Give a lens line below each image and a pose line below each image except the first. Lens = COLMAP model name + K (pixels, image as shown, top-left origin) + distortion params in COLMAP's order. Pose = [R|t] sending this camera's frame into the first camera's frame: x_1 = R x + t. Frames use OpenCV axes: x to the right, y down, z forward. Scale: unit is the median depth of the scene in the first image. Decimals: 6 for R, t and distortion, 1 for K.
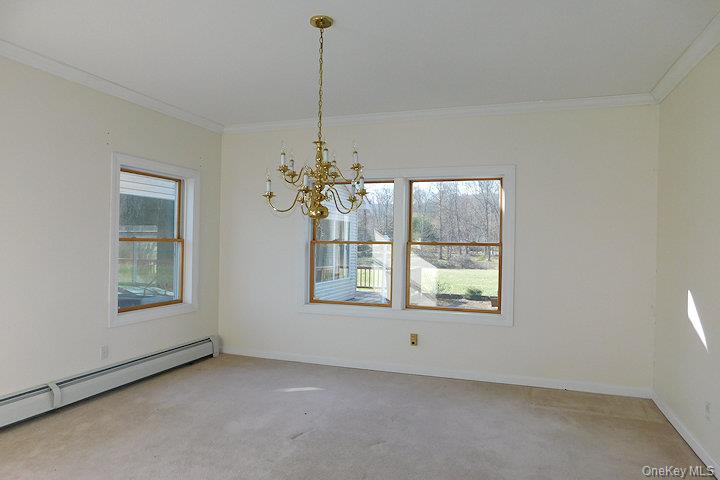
lens RADIAL K [[441.3, 0, 360.0], [0, 441.3, 240.0], [0, 0, 1]] dist [-0.049885, 0.042748]
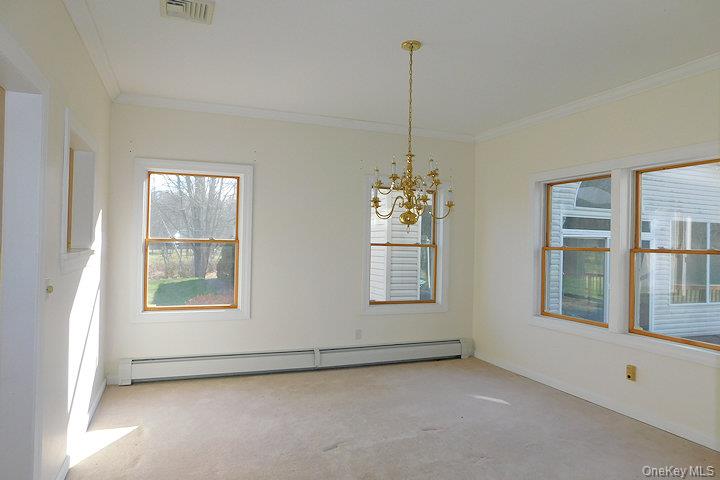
lens RADIAL K [[494.7, 0, 382.9], [0, 494.7, 238.7], [0, 0, 1]] dist [-0.003790, 0.000398]
pose [[0.674597, -0.008968, -0.738132, 0.476914], [-0.008001, 0.999779, -0.019459, 0.007463], [0.738143, 0.019032, 0.674376, 0.072559]]
